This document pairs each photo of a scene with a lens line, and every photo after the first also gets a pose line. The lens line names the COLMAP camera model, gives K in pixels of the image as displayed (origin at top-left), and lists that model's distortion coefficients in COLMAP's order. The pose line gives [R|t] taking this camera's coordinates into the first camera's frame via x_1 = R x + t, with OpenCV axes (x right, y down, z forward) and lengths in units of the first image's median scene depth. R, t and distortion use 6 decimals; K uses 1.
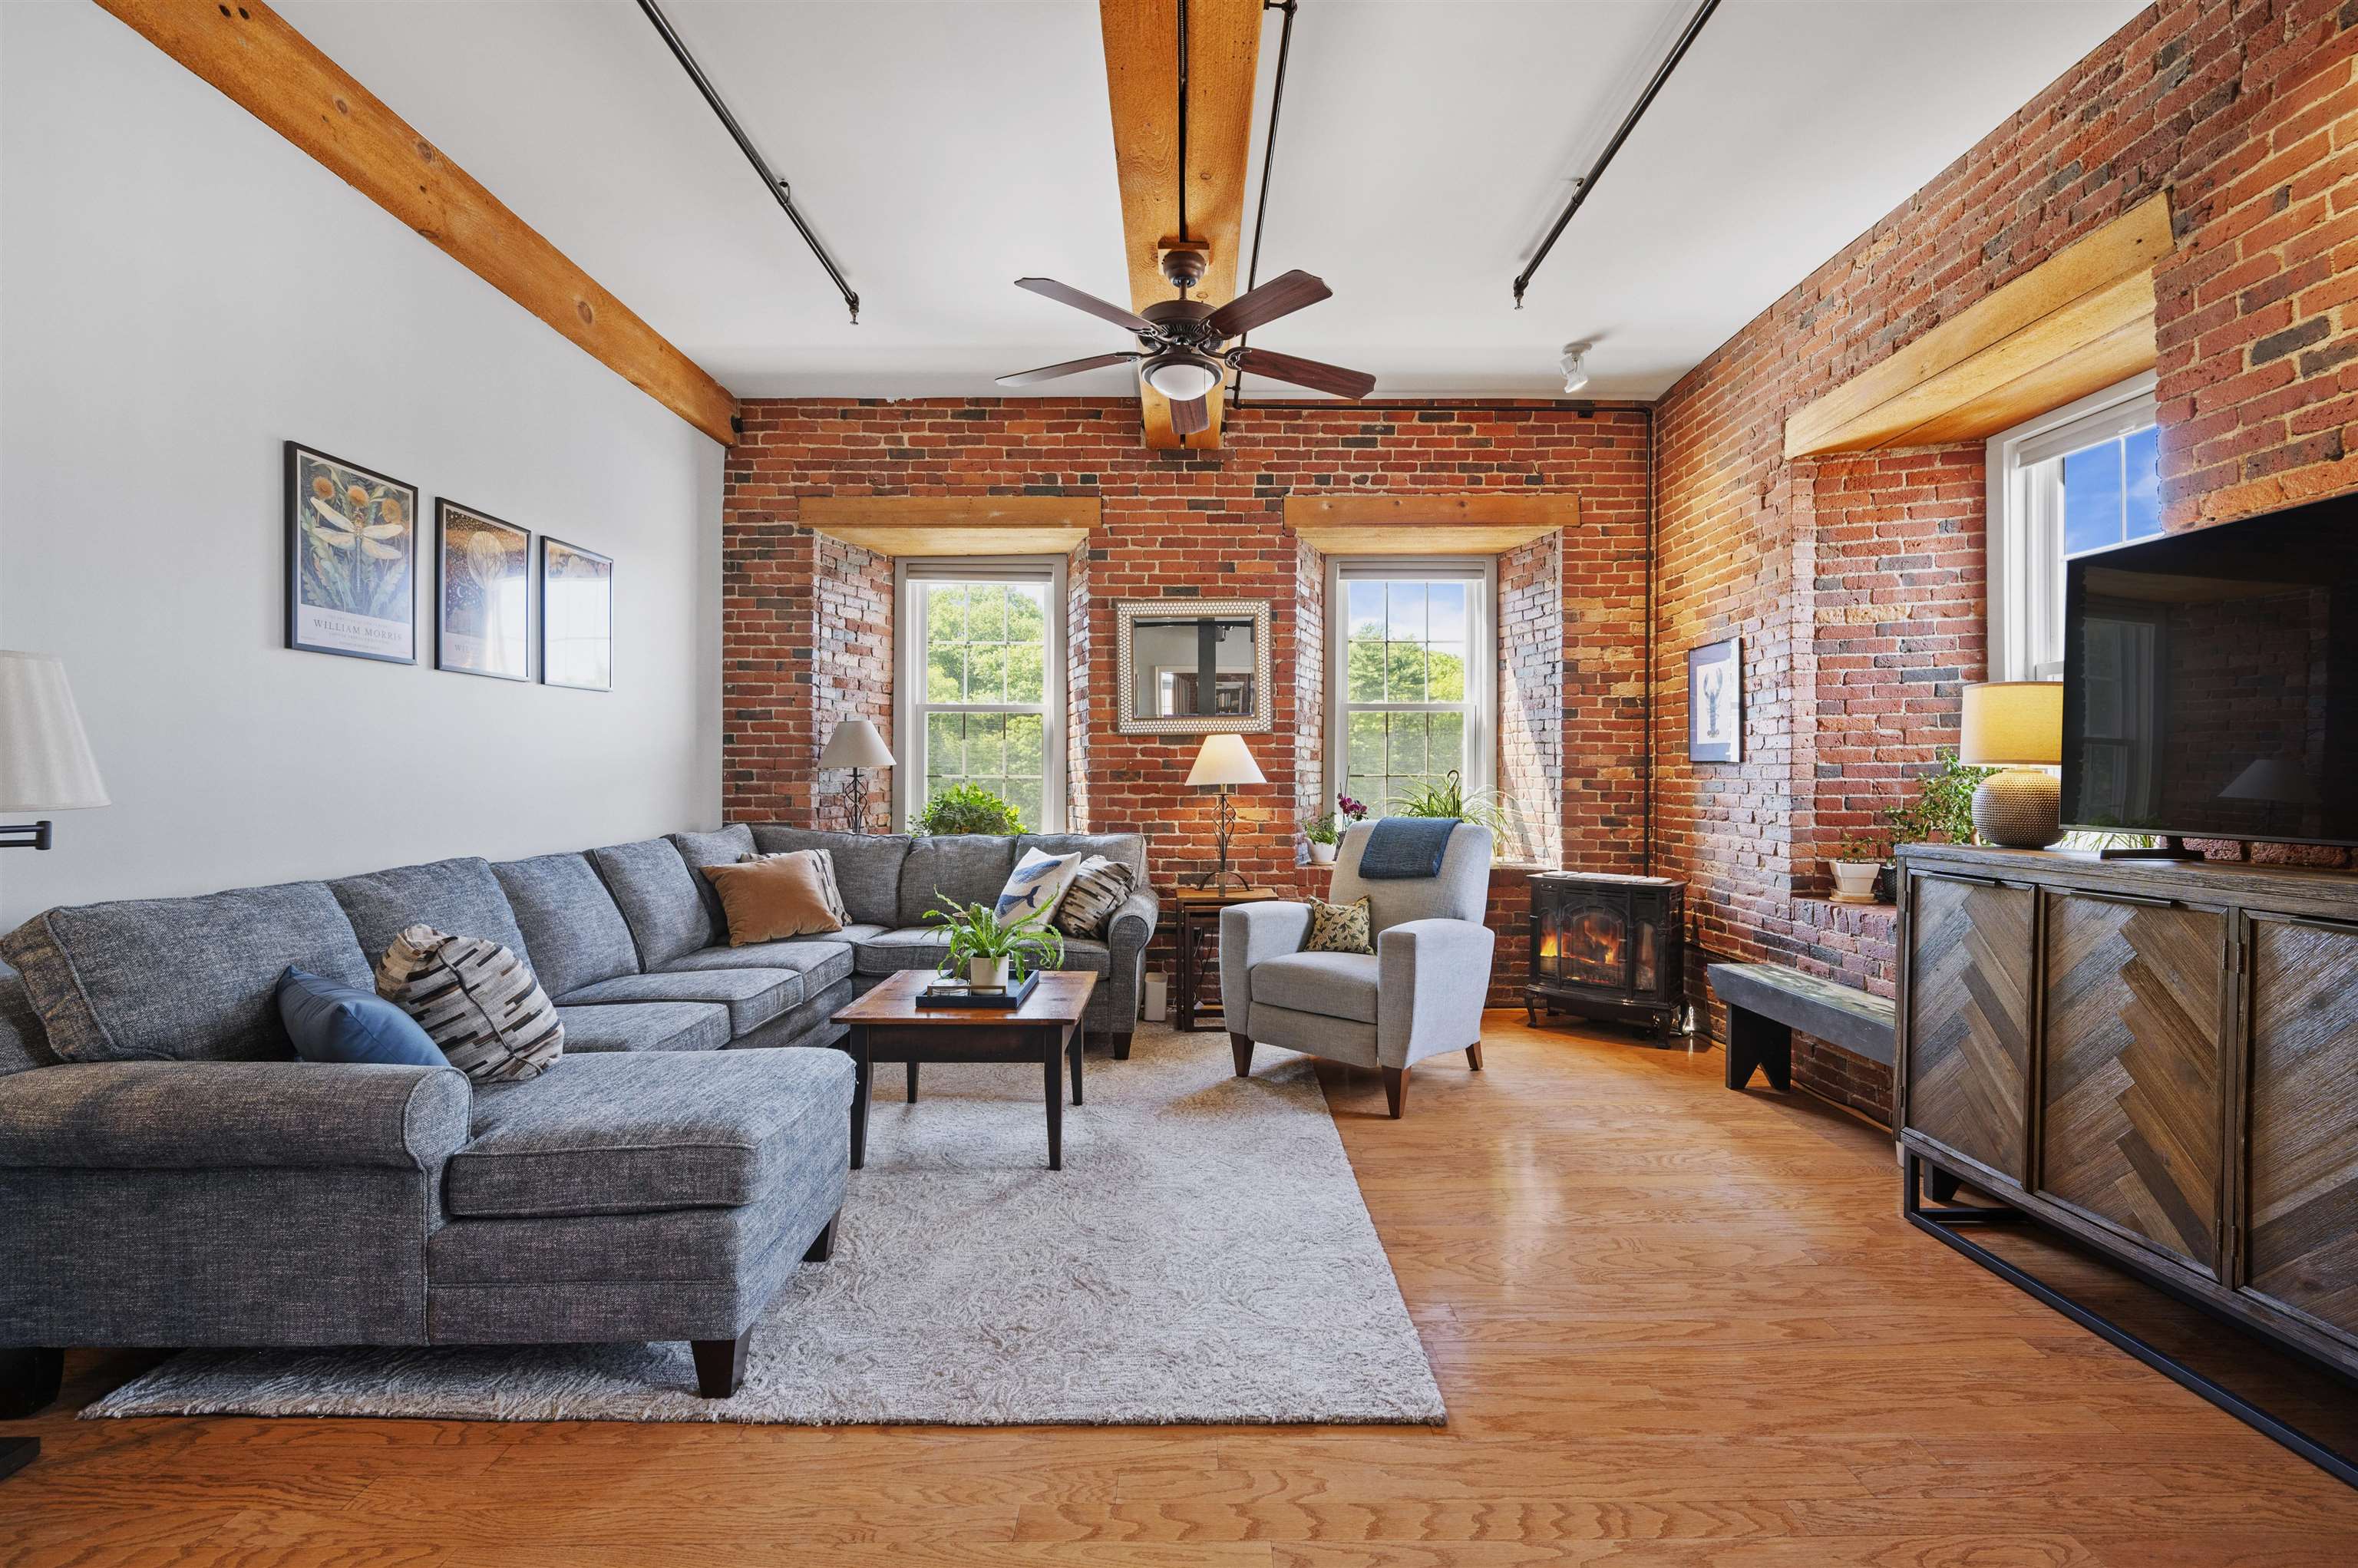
lens RADIAL K [[1000.0, 0, 1196.7], [0, 1000.0, 780.0], [0, 0, 1]] dist [-0.000192, 0.000382]
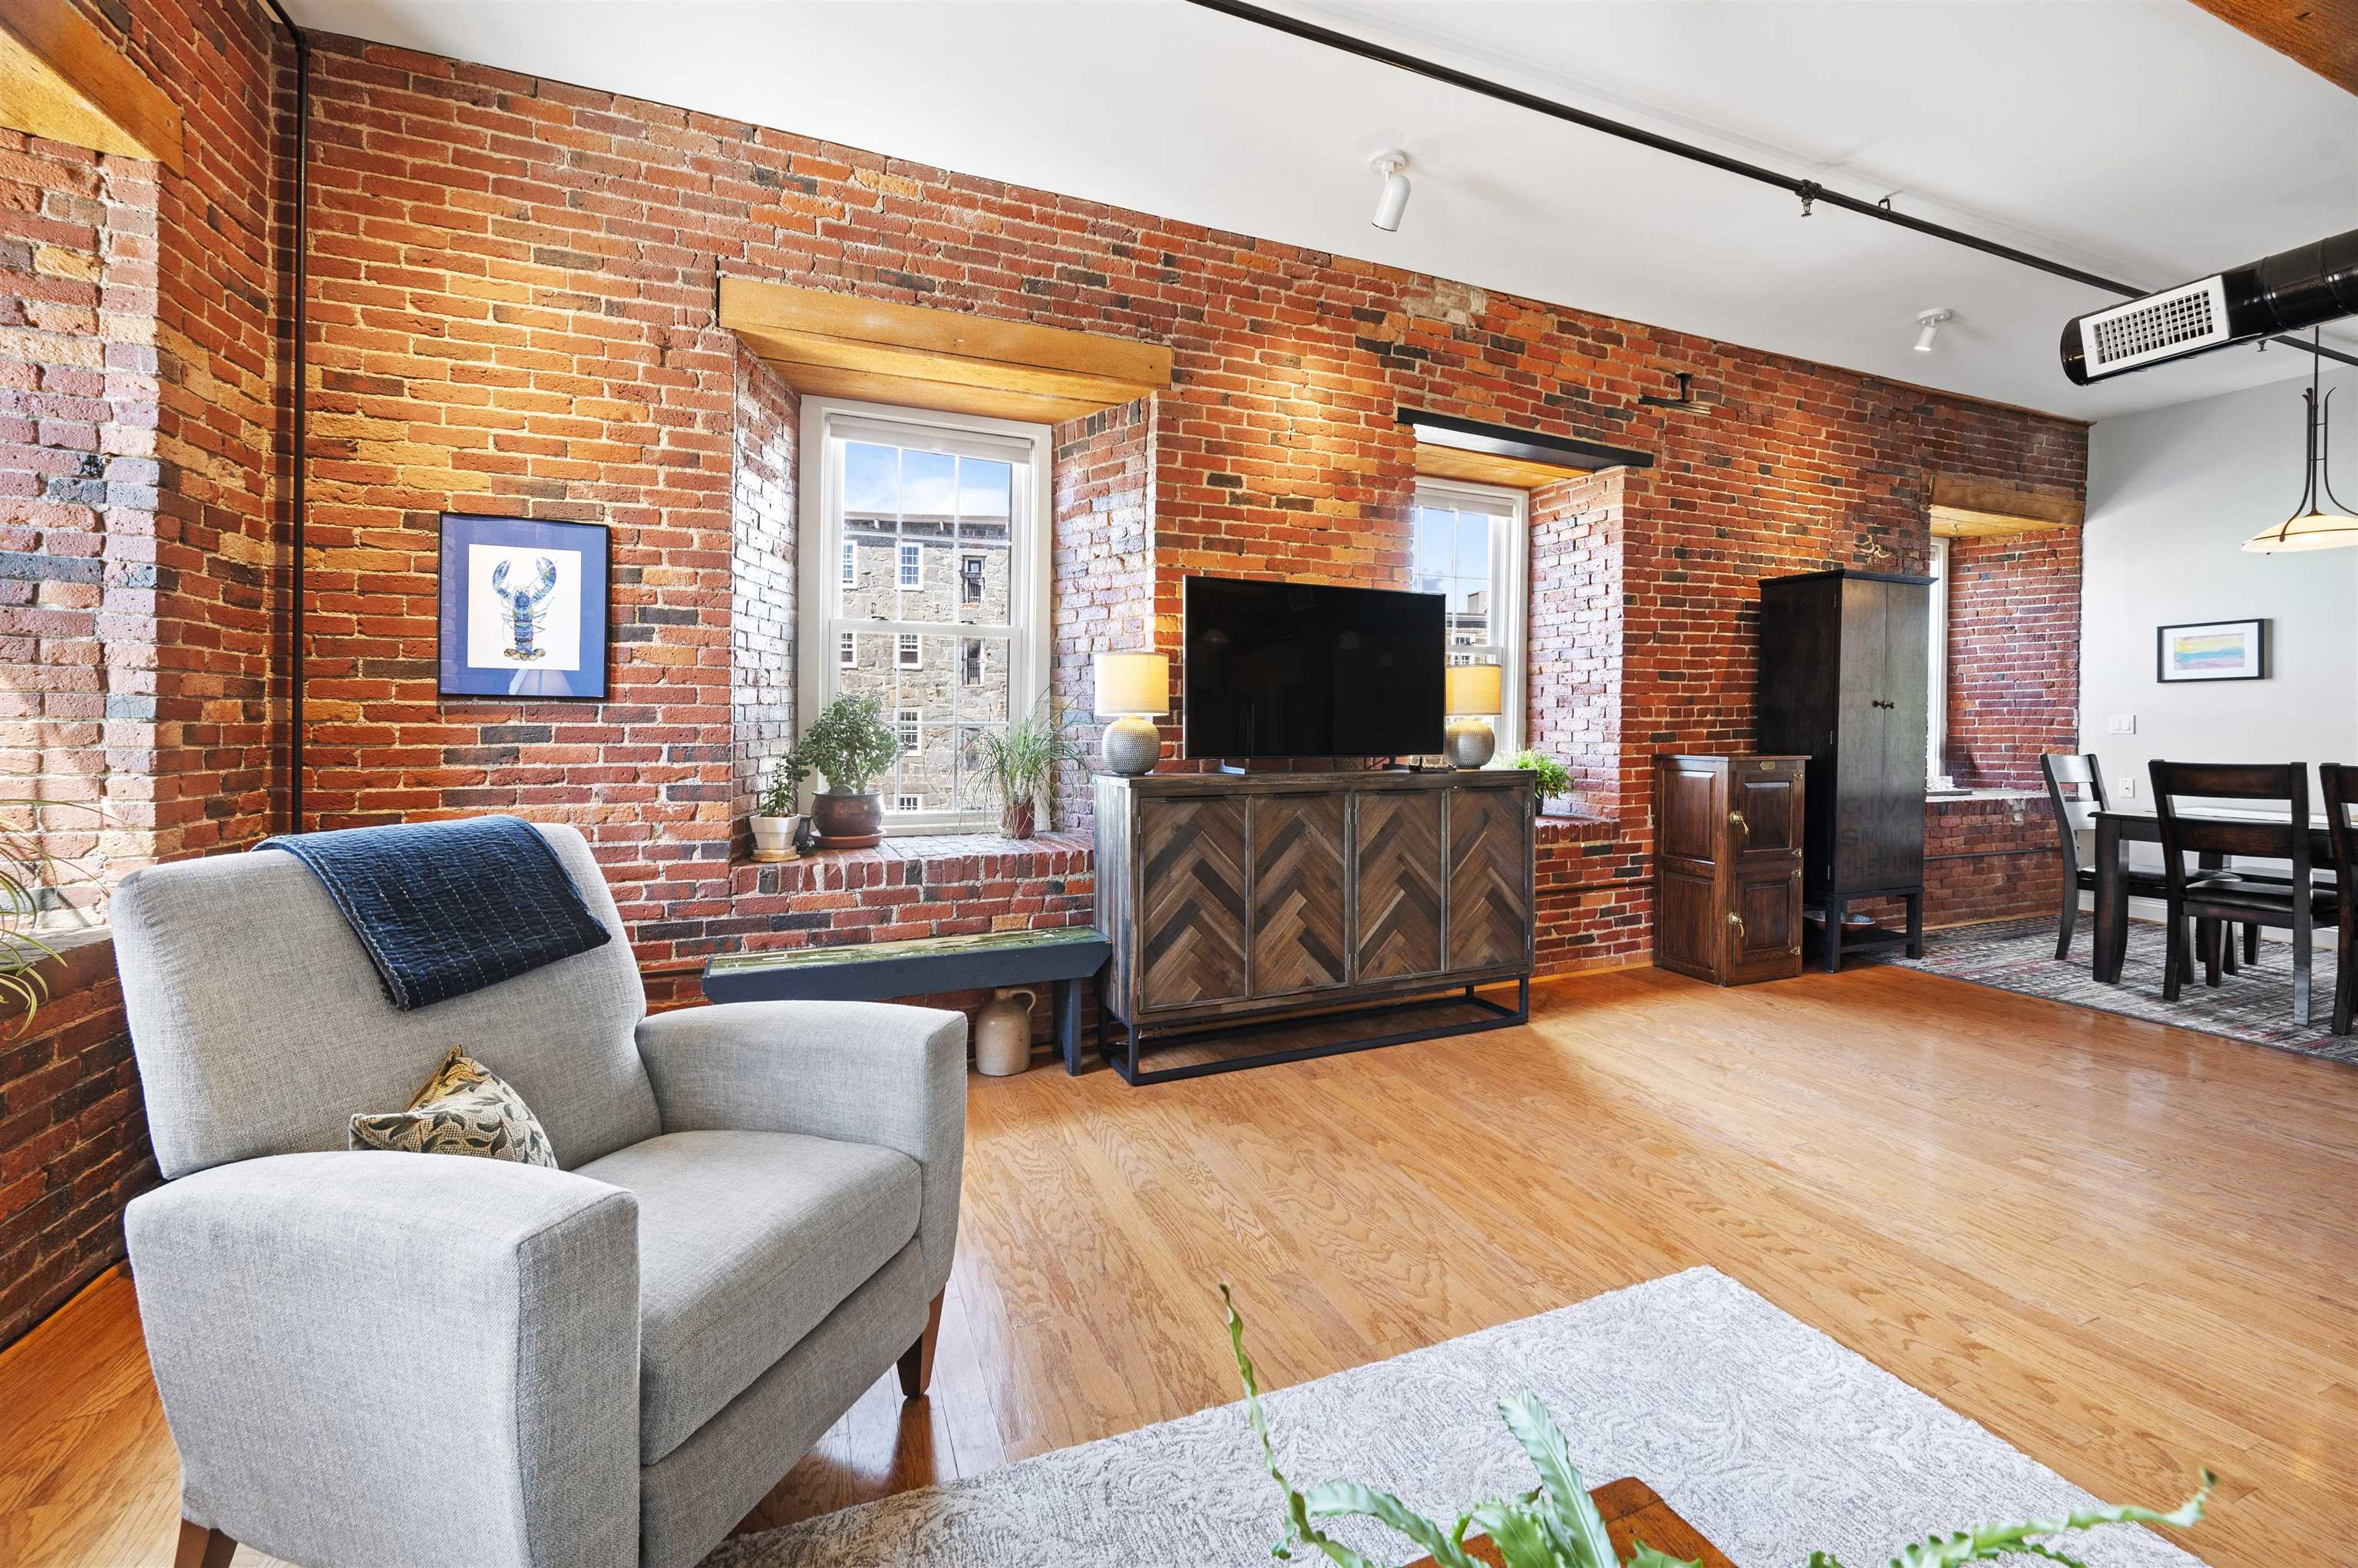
lens RADIAL K [[952.3, 0, 1186.4], [0, 952.3, 730.9], [0, 0, 1]] dist [-0.001333, -0.000015]
pose [[-0.370325, -0.014243, 0.928793, -0.264966], [-0.003698, 0.999897, 0.013859, -0.006604], [-0.928895, 0.001697, -0.370339, 0.938093]]
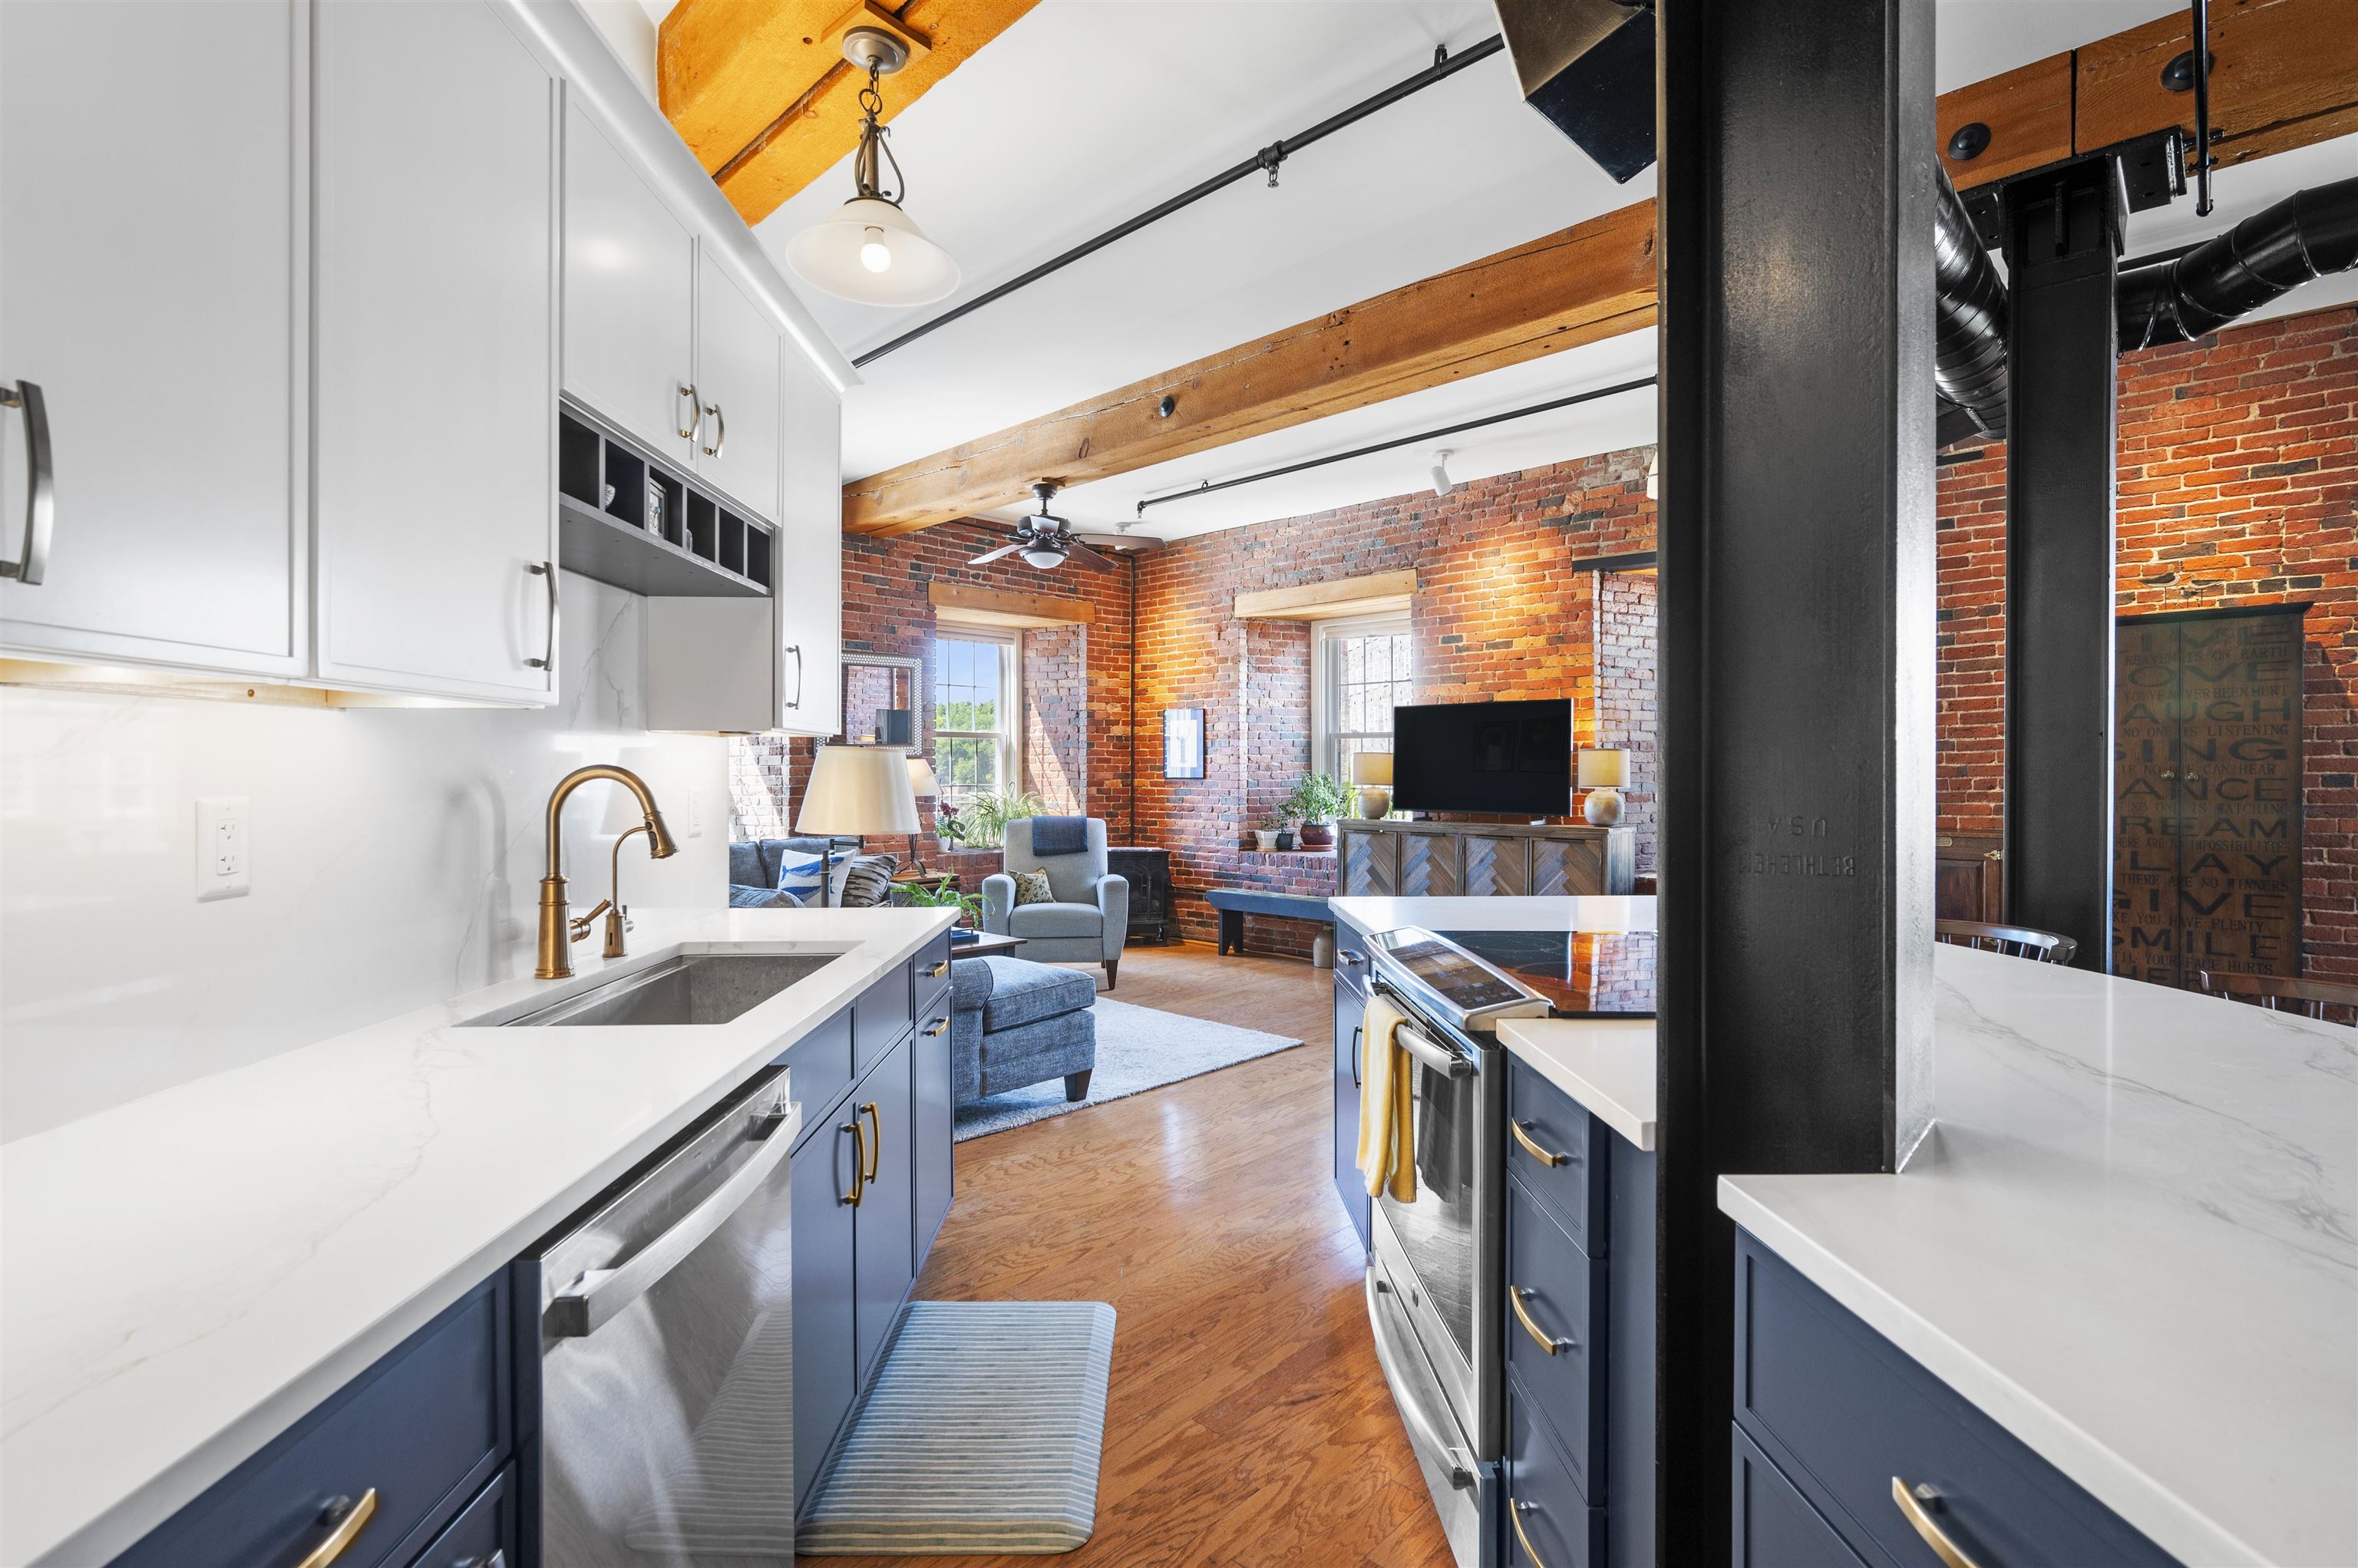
lens RADIAL K [[1100.7, 0, 1176.5], [0, 1100.7, 779.0], [0, 0, 1]] dist [0.000390, -0.000174]
pose [[0.702846, -0.008298, 0.711294, -0.953903], [0.003304, 0.999959, 0.008400, -0.036095], [-0.711335, -0.003554, 0.702845, -0.368421]]
